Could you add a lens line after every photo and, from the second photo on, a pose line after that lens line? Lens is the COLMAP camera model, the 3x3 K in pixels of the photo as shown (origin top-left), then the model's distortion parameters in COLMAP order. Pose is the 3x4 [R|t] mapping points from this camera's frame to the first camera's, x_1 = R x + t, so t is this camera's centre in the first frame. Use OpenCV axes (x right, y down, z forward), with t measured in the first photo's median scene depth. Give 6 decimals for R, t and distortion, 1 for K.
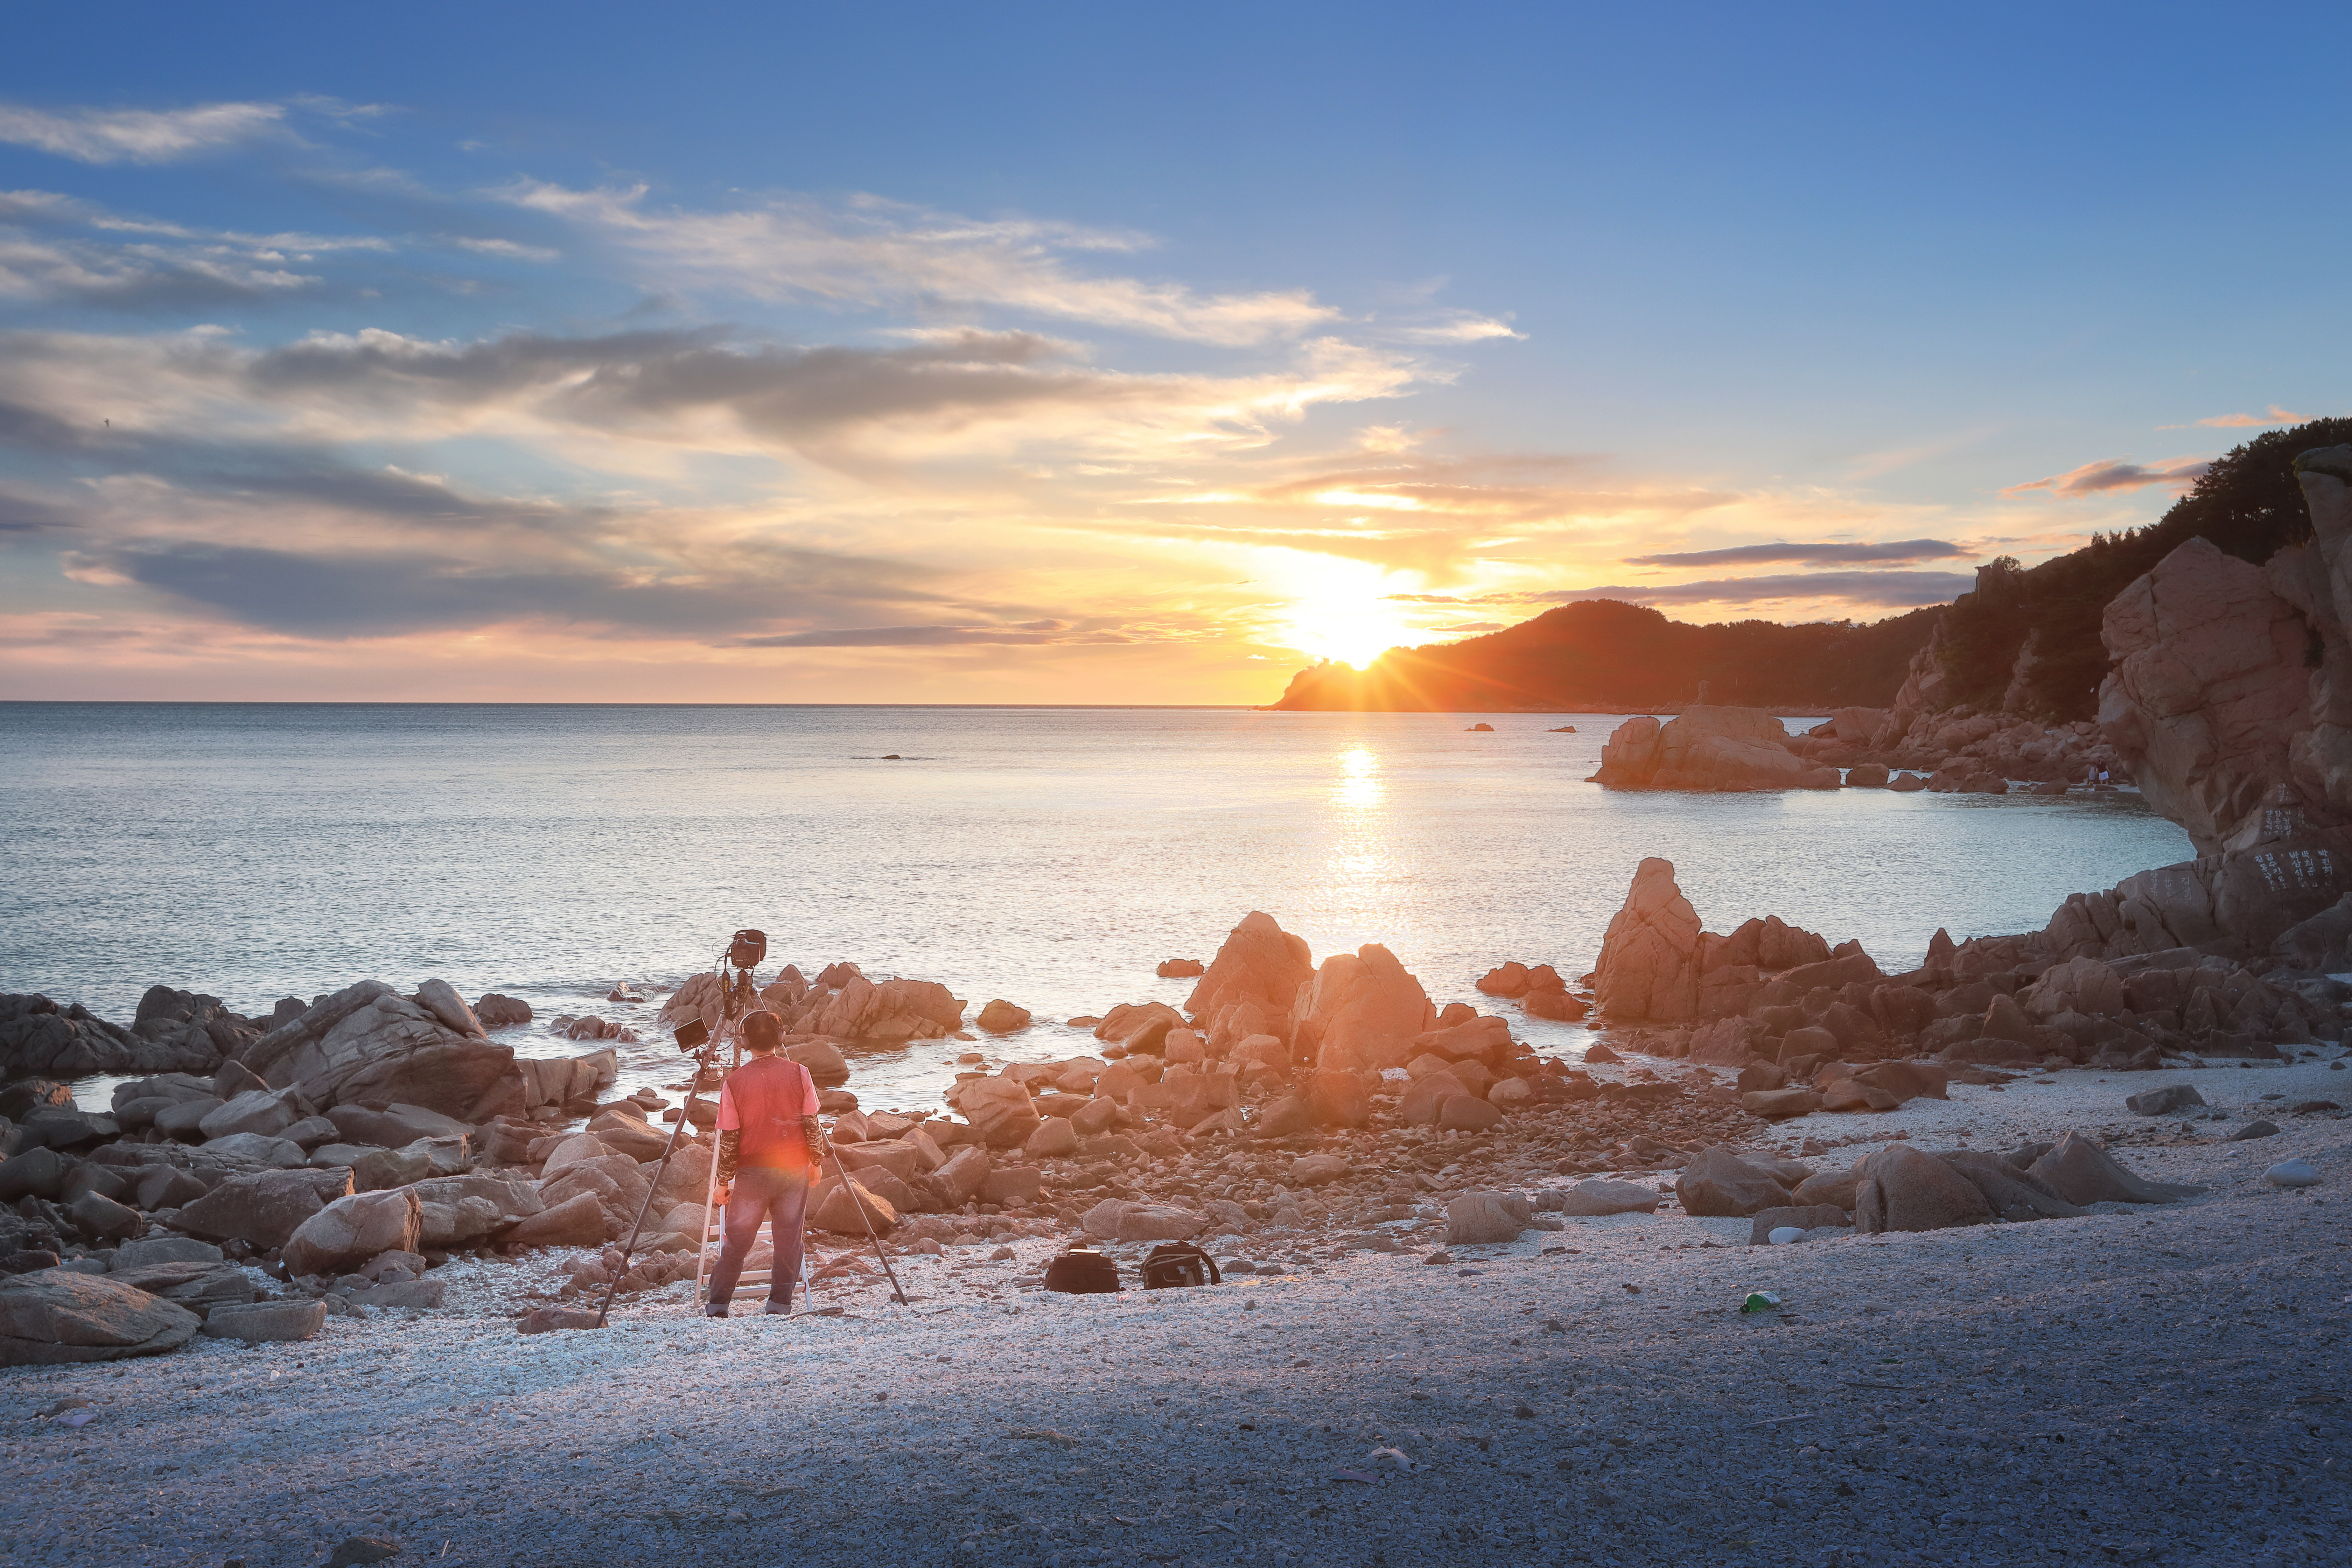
lens RADIAL K [[2277.0, 0, 1176.0], [0, 2277.0, 784.0], [0, 0, 1]] dist [-0.078898, 0.380107]
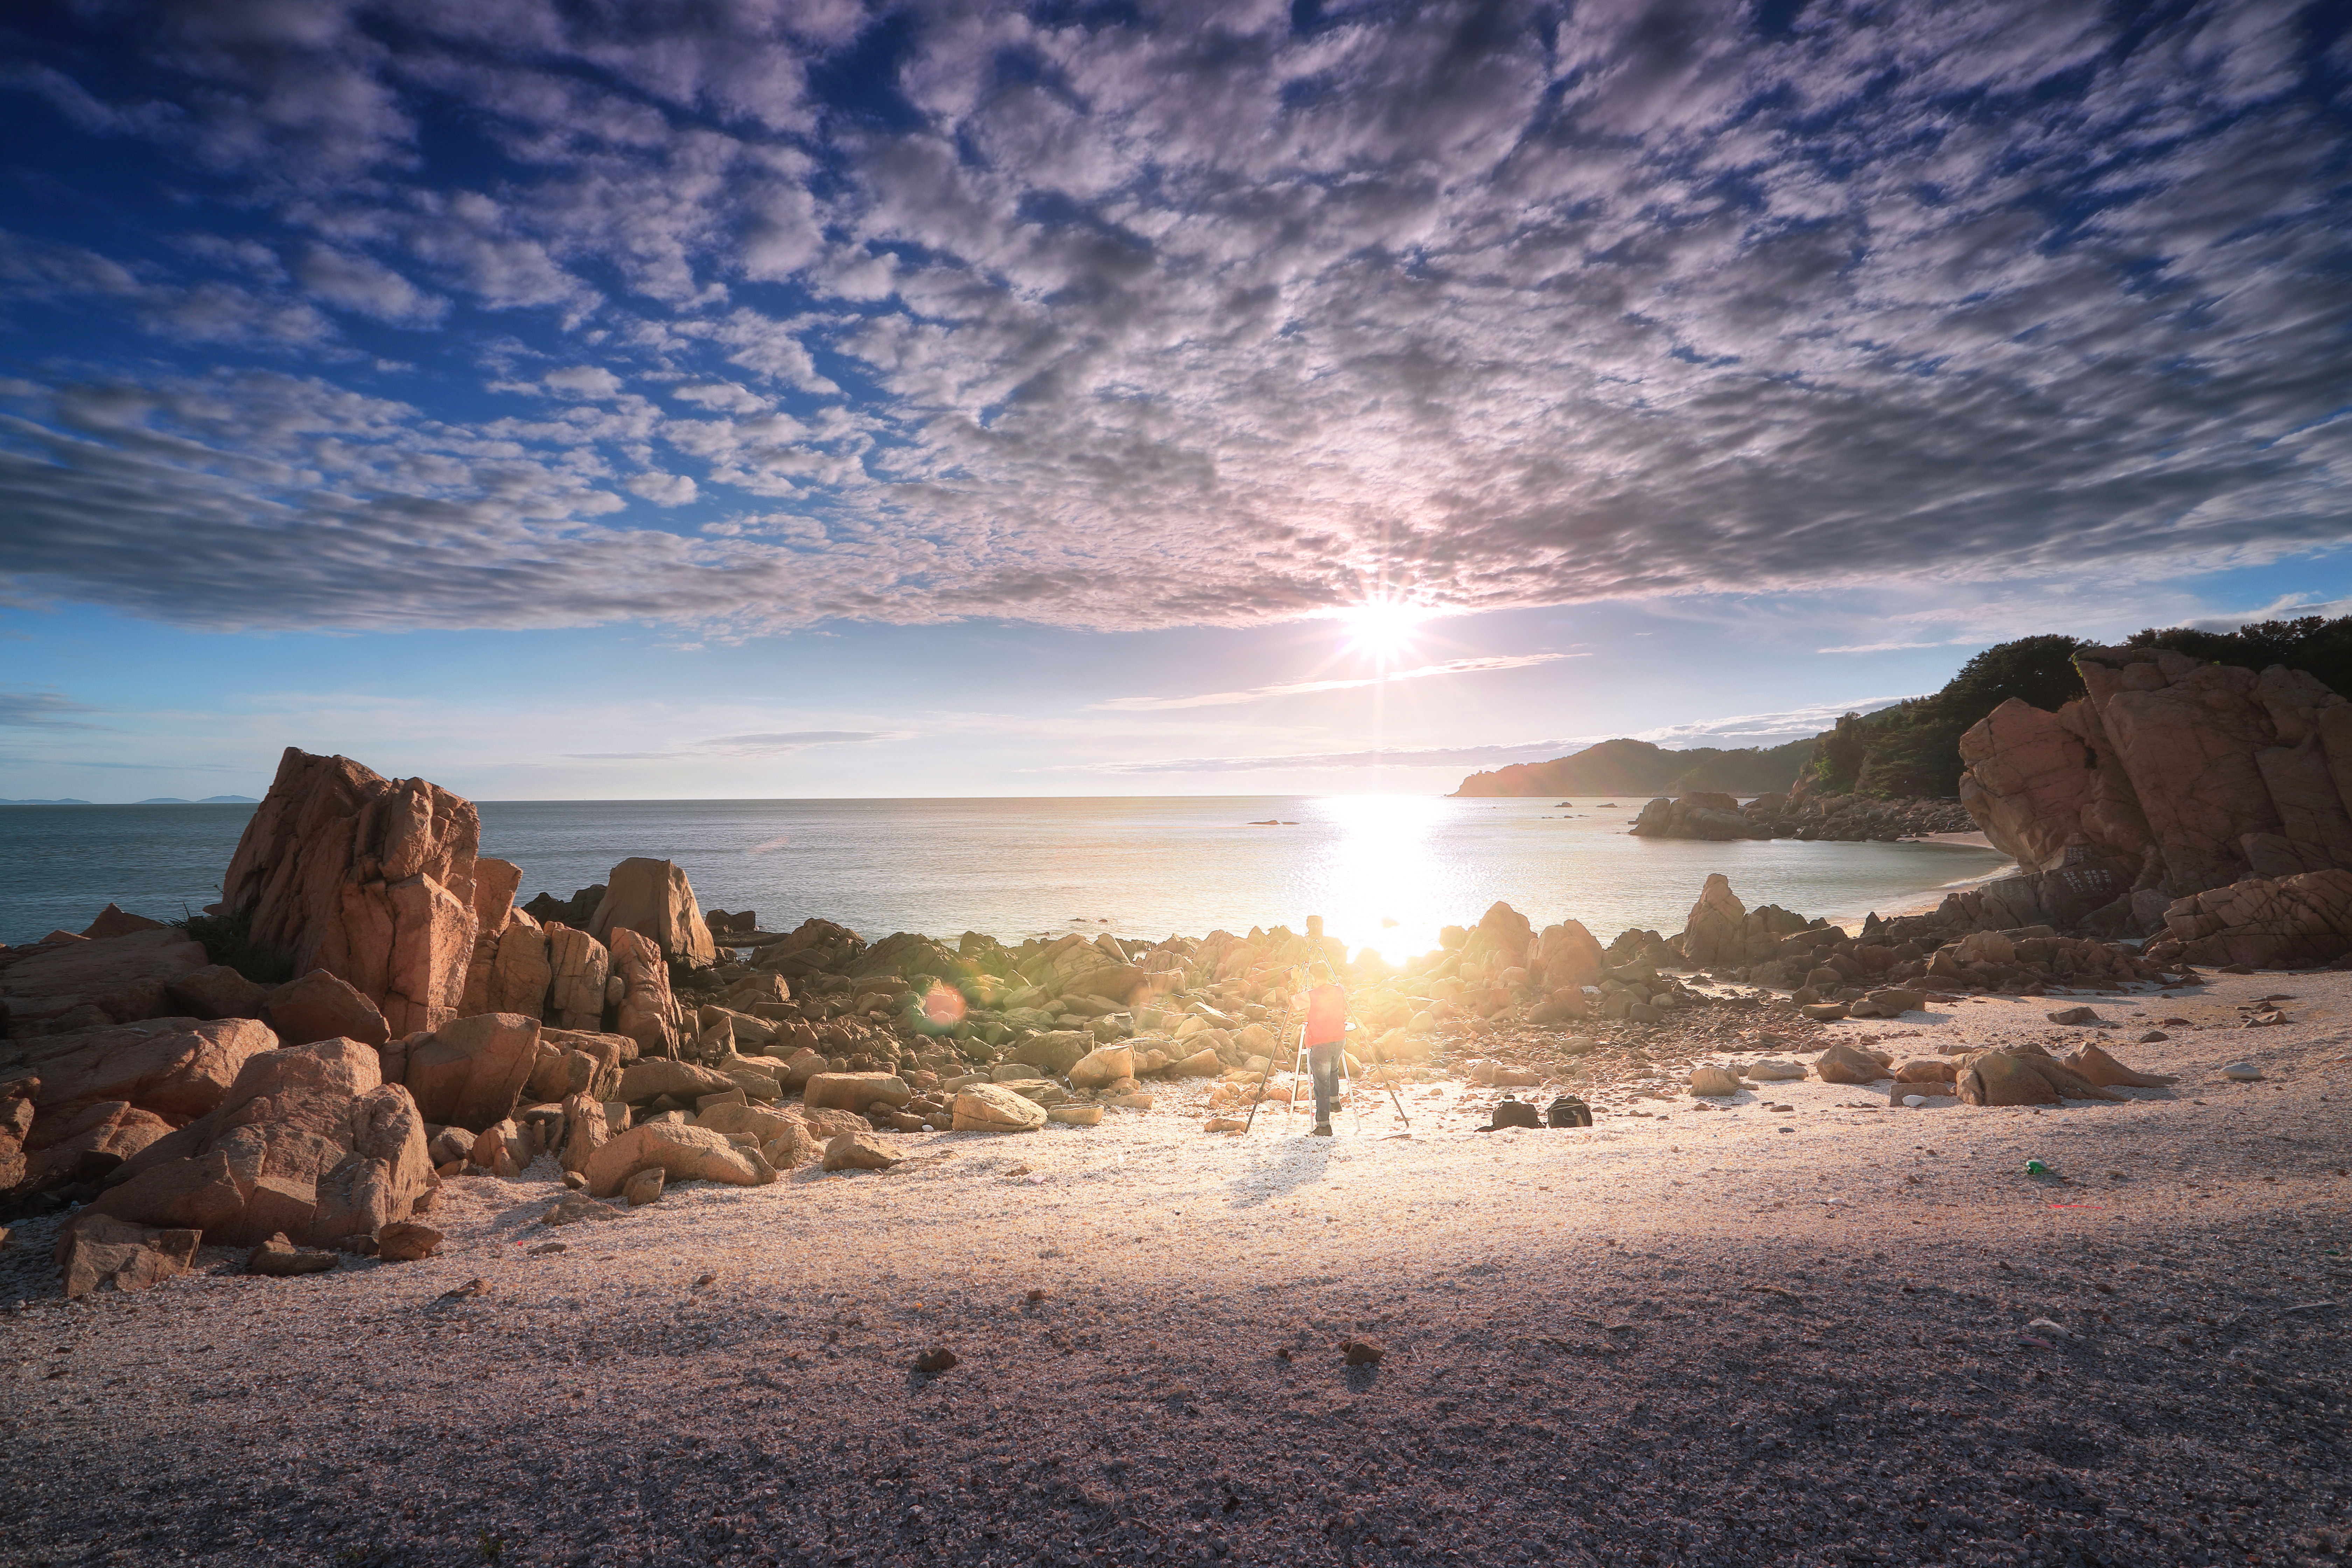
lens RADIAL K [[1091.7, 0, 1176.0], [0, 1091.7, 784.0], [0, 0, 1]] dist [-0.048091, 0.017390]
pose [[0.978612, -0.012485, -0.205336, -0.043432], [0.003060, 0.998929, -0.046158, -0.002178], [0.205693, 0.044542, 0.977602, 0.031778]]
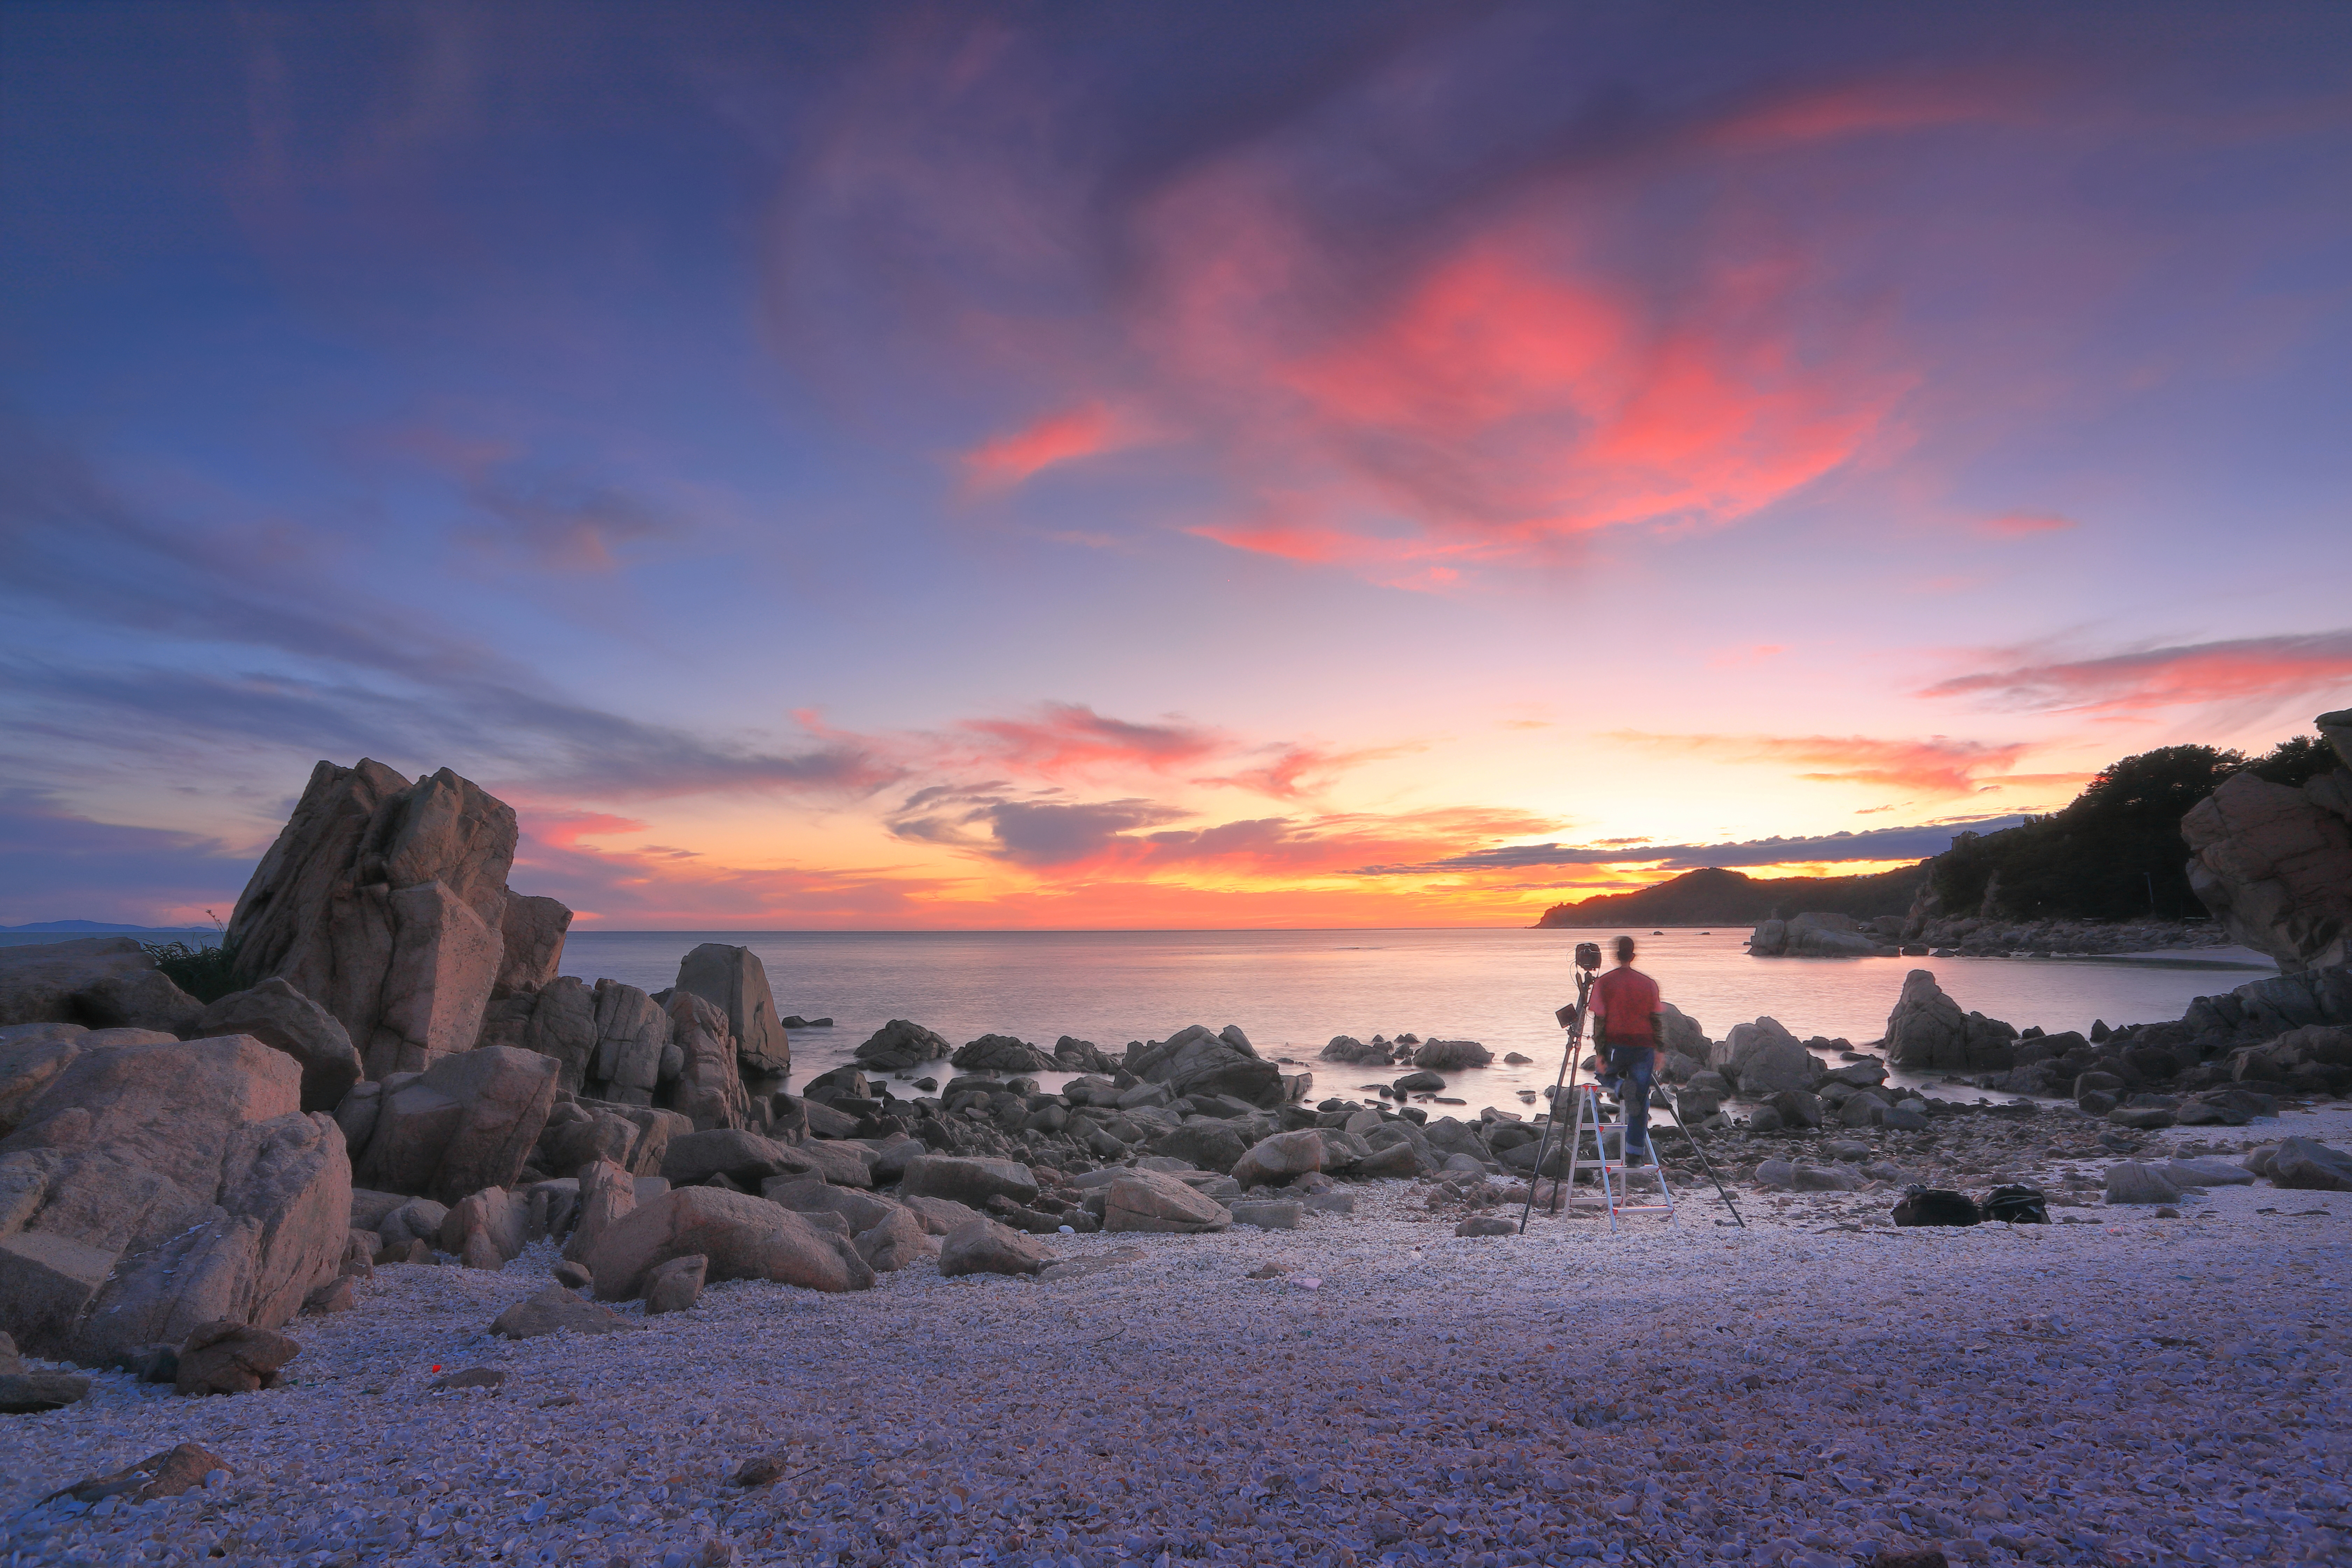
lens RADIAL K [[1091.7, 0, 1176.0], [0, 1091.7, 784.0], [0, 0, 1]] dist [-0.048091, 0.017390]
pose [[0.962570, -0.043281, -0.267554, -0.094868], [-0.001571, 0.986260, -0.165196, 0.029385], [0.271028, 0.159433, 0.949276, 0.105213]]
